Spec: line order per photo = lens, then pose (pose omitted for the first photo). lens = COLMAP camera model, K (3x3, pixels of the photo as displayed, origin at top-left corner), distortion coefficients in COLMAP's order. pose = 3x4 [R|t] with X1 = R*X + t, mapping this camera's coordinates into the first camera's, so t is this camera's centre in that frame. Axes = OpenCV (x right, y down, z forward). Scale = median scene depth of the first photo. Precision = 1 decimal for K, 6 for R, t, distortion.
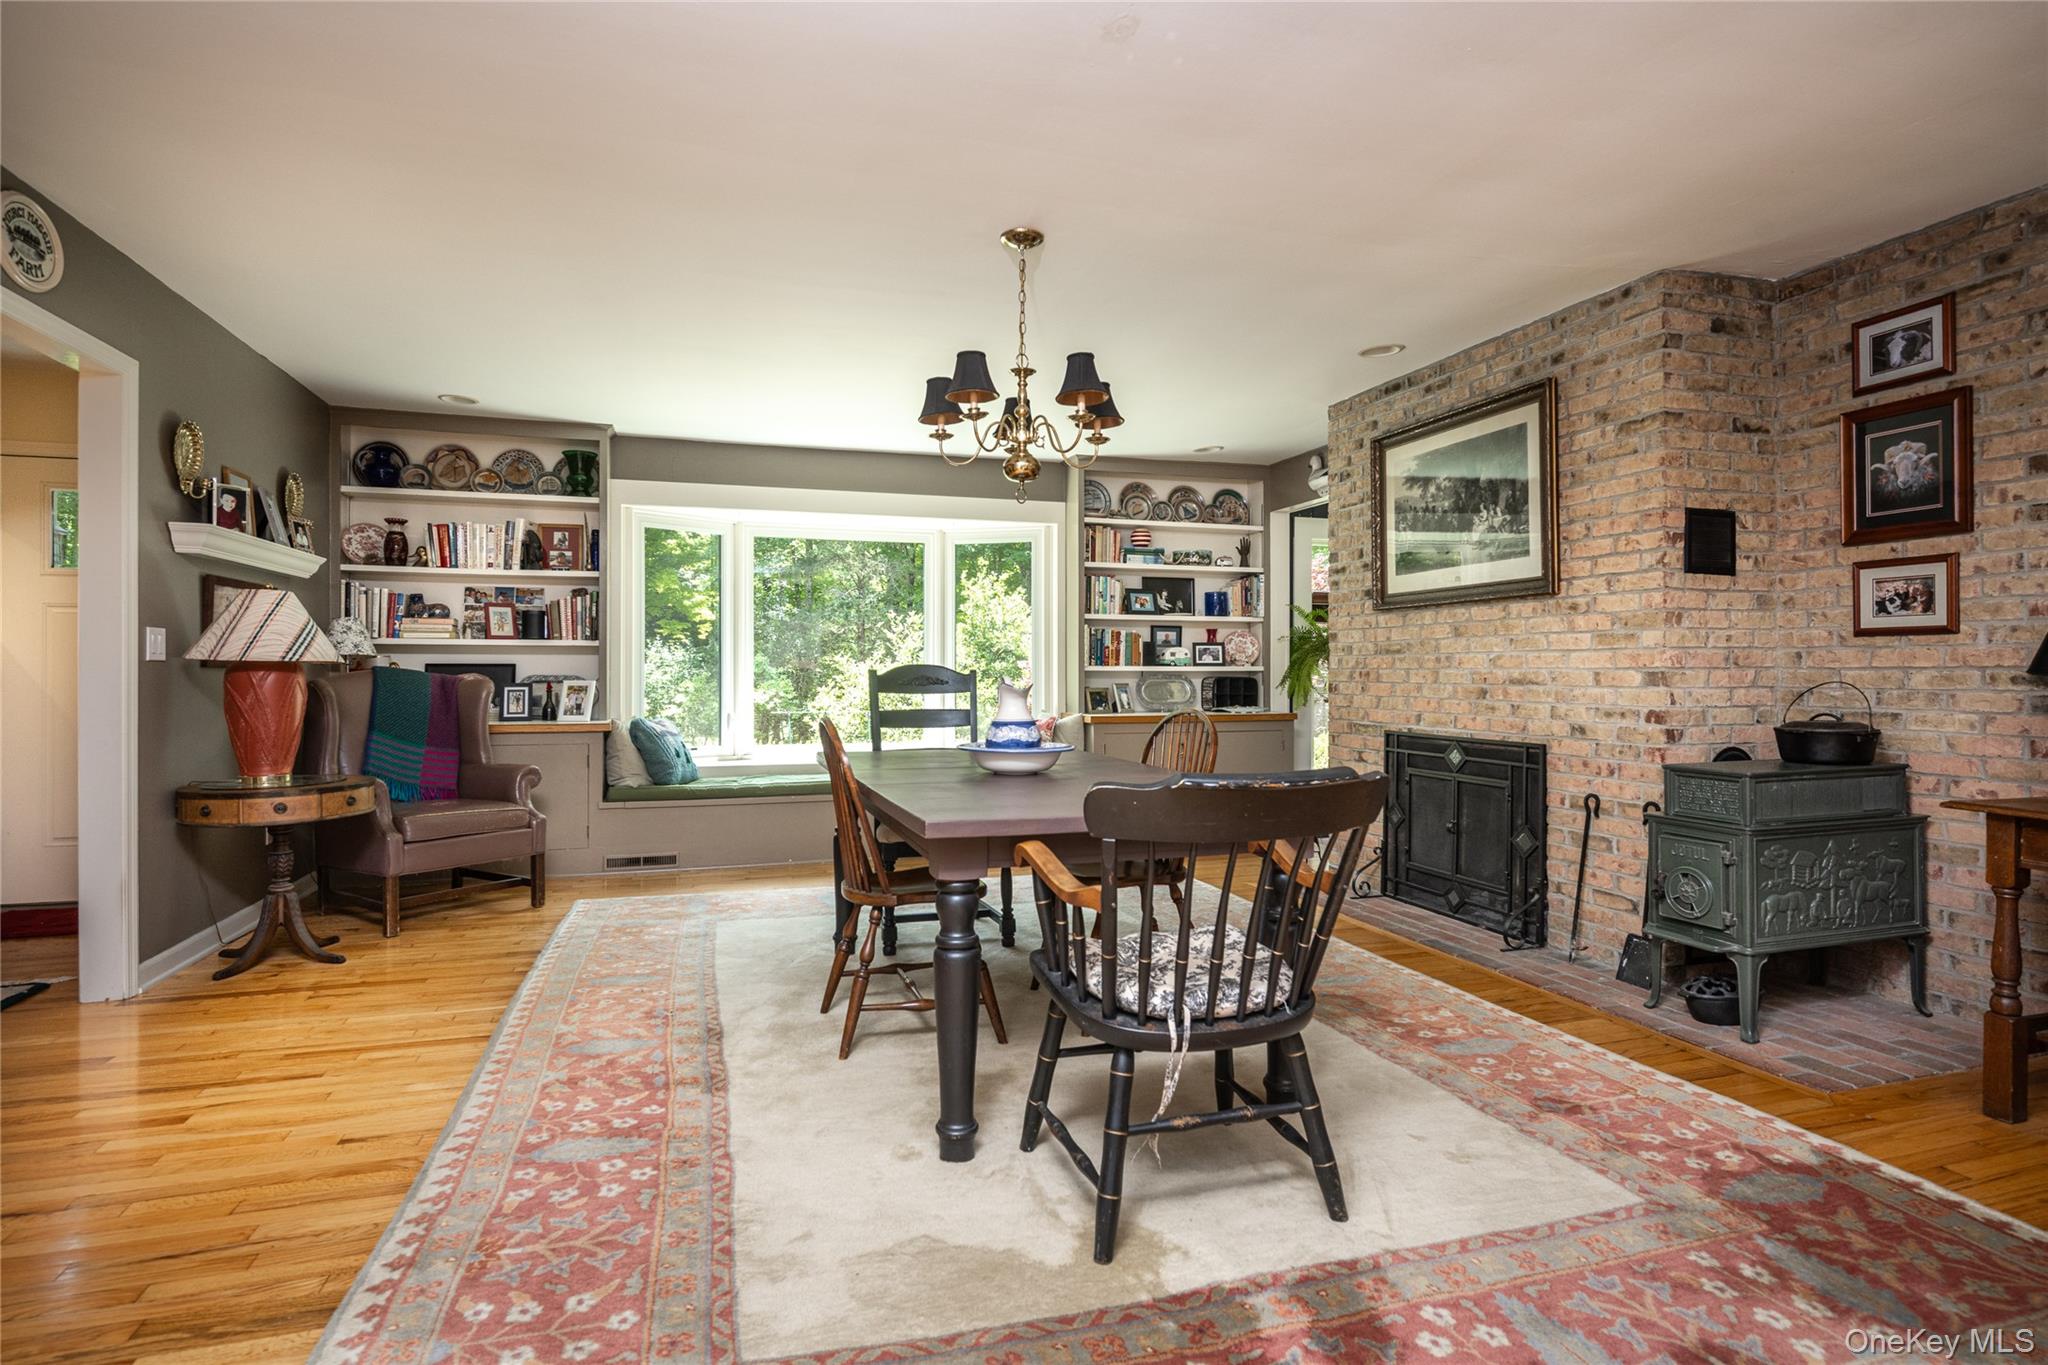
lens RADIAL K [[1048.4, 0, 1012.7], [0, 1048.4, 671.4], [0, 0, 1]] dist [0.000928, -0.000349]
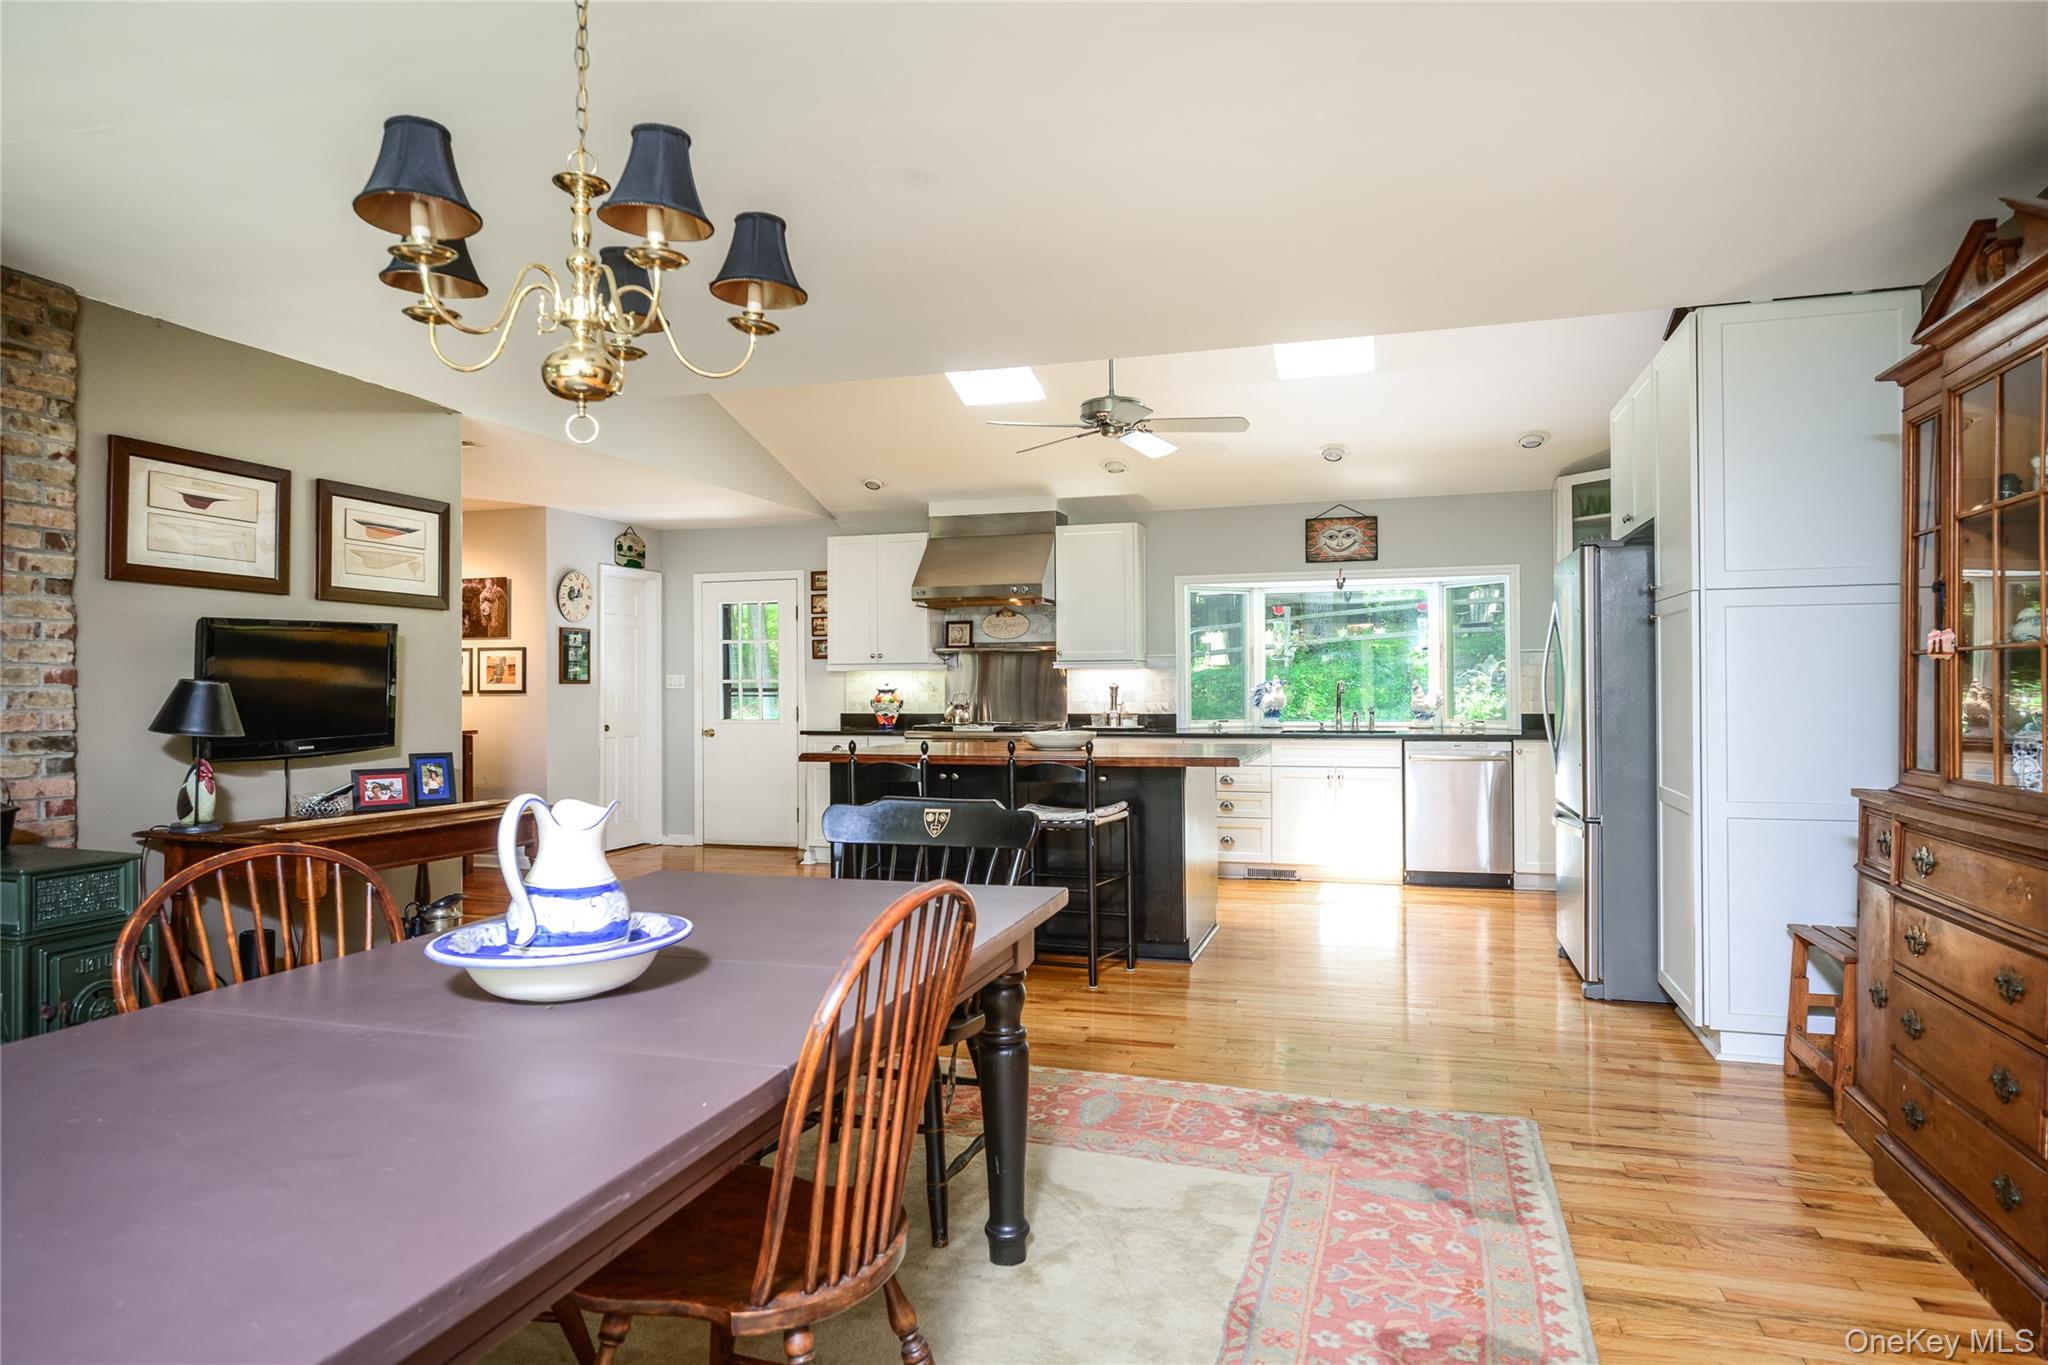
lens RADIAL K [[1185.0, 0, 1021.9], [0, 1185.0, 678.9], [0, 0, 1]] dist [0.002580, 0.003007]
pose [[-0.823382, 0.007681, 0.567435, -0.401071], [0.006096, 0.999970, -0.004690, -0.035365], [-0.567454, -0.000403, -0.823405, 1.110813]]
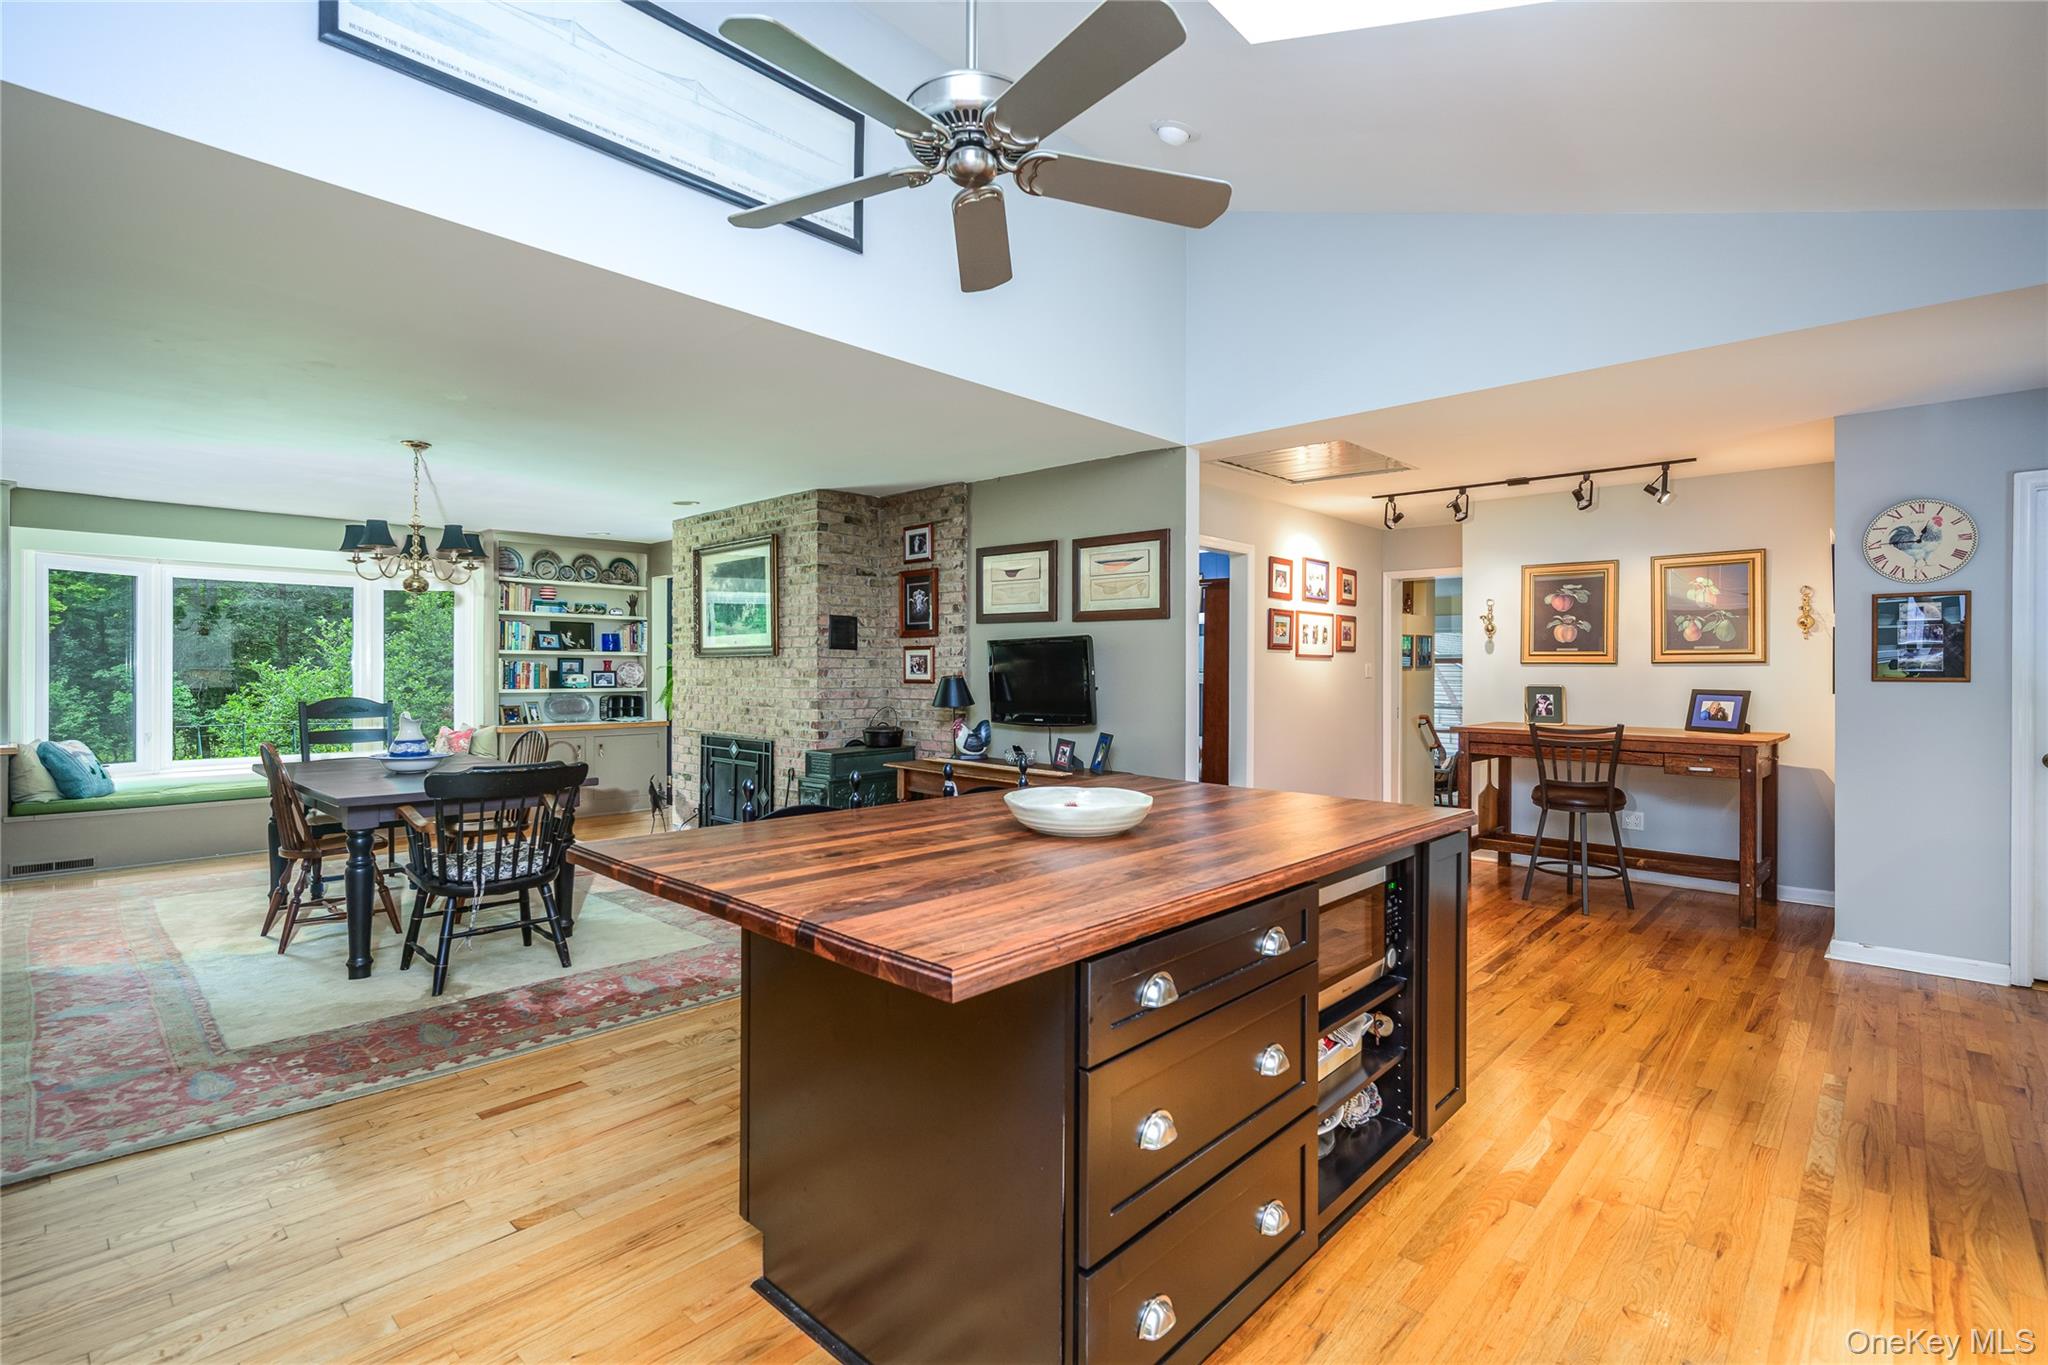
lens RADIAL K [[951.9, 0, 1024.0], [0, 951.9, 682.5], [0, 0, 1]] dist [-0.009110, 0.000690]
pose [[0.868273, -0.005198, 0.496060, 0.084200], [-0.001675, 0.999909, 0.013408, -0.053051], [-0.496084, -0.012473, 0.868185, -0.627257]]
